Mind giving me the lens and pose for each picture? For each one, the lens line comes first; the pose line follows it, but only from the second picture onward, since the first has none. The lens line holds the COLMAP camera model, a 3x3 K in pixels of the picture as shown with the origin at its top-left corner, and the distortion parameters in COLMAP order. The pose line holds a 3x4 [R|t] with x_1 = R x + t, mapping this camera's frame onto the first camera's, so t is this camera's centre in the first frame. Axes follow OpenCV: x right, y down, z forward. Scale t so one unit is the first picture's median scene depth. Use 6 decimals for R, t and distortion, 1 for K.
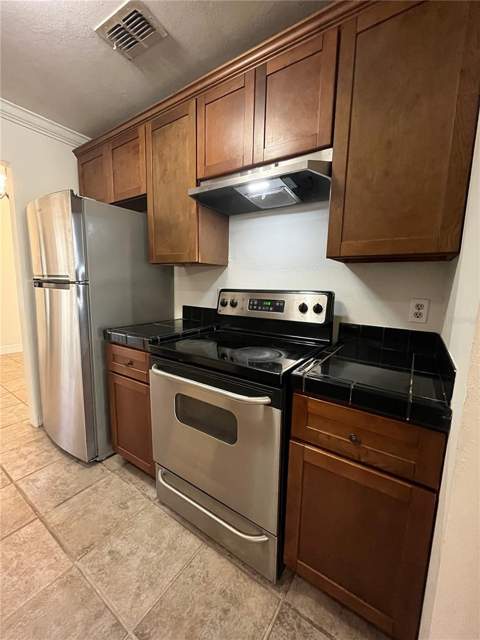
lens RADIAL K [[259.2, 0, 240.7], [0, 259.2, 322.4], [0, 0, 1]] dist [-0.004027, 0.000418]
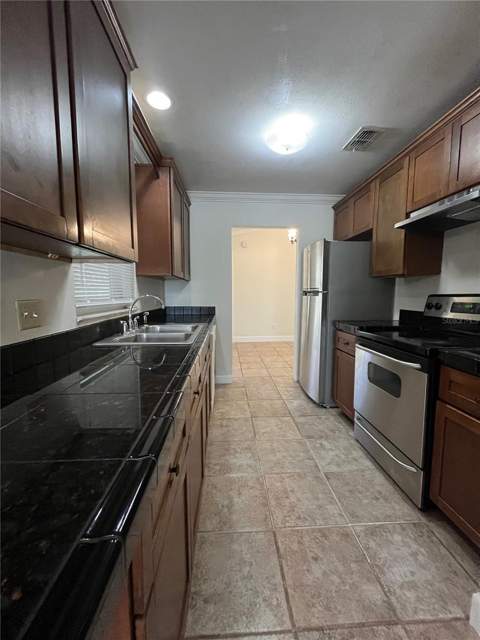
lens RADIAL K [[259.2, 0, 241.3], [0, 259.2, 319.3], [0, 0, 1]] dist [-0.004027, 0.000418]
pose [[0.609482, 0.054941, -0.790894, 0.363779], [-0.100137, 0.994941, -0.008053, 0.083387], [0.786451, 0.084106, 0.611900, -0.406036]]
